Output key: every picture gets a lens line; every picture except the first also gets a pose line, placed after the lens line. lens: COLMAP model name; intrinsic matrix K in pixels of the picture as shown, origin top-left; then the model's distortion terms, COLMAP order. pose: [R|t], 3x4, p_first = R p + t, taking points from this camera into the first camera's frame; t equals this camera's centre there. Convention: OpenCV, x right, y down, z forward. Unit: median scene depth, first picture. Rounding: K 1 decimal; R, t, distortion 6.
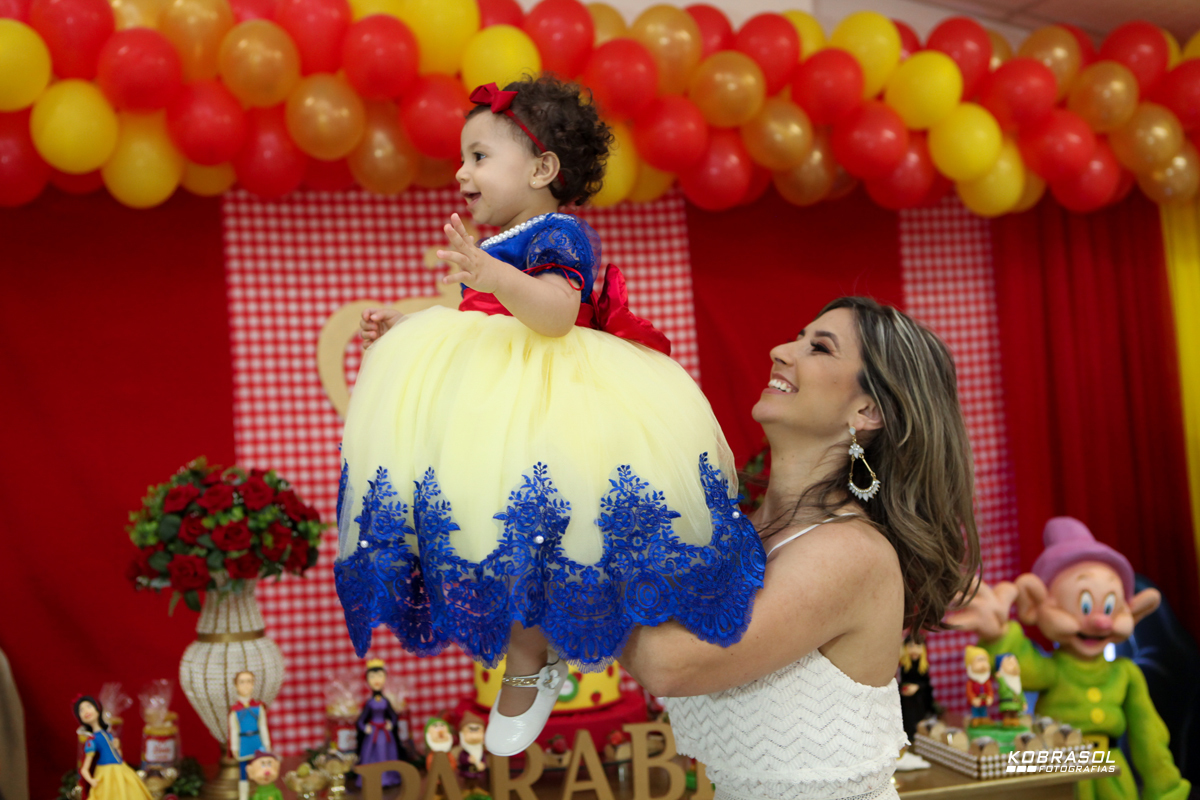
lens RADIAL K [[1466.6, 0, 602.7], [0, 1466.6, 399.9], [0, 0, 1]] dist [0.010556, 0.000000]
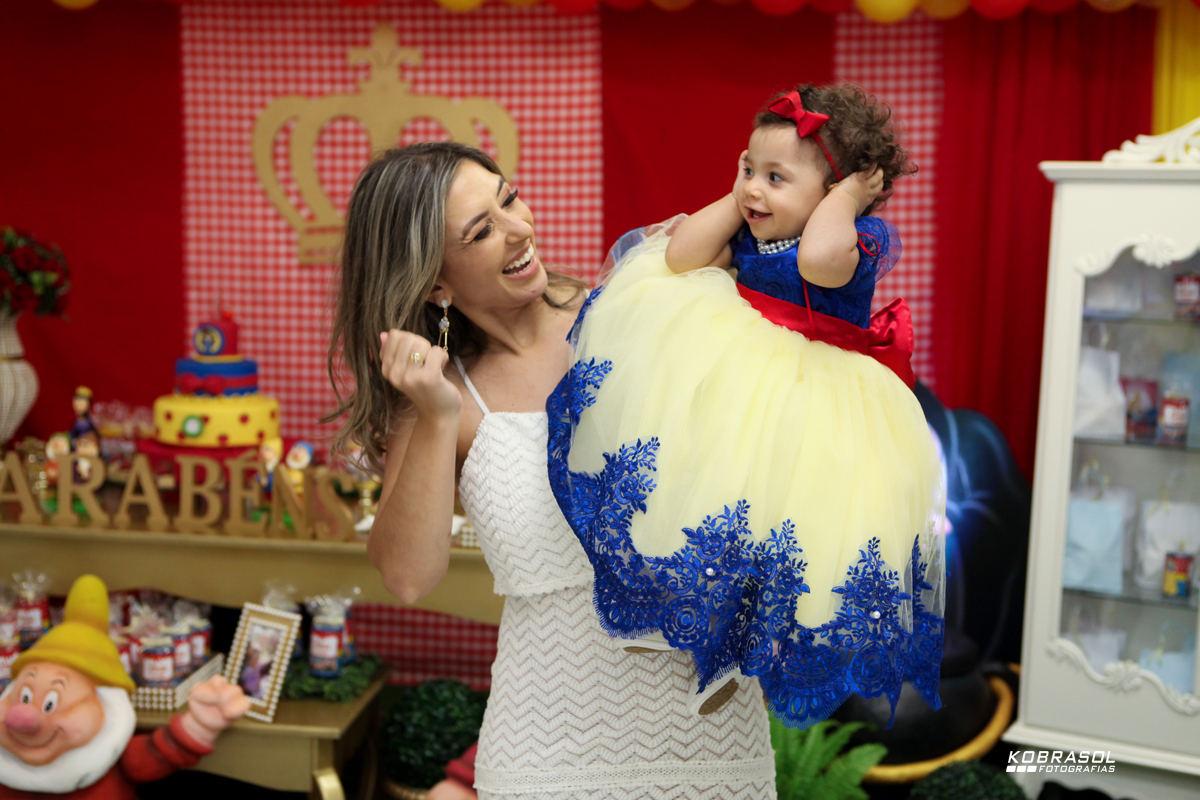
lens RADIAL K [[1625.9, 0, 608.2], [0, 1625.9, 398.5], [0, 0, 1]] dist [0.016859, 0.000000]
pose [[0.901632, 0.108805, -0.418595, 0.597823], [-0.056752, 0.989234, 0.134889, -0.019408], [0.428765, -0.097863, 0.898100, -0.036304]]
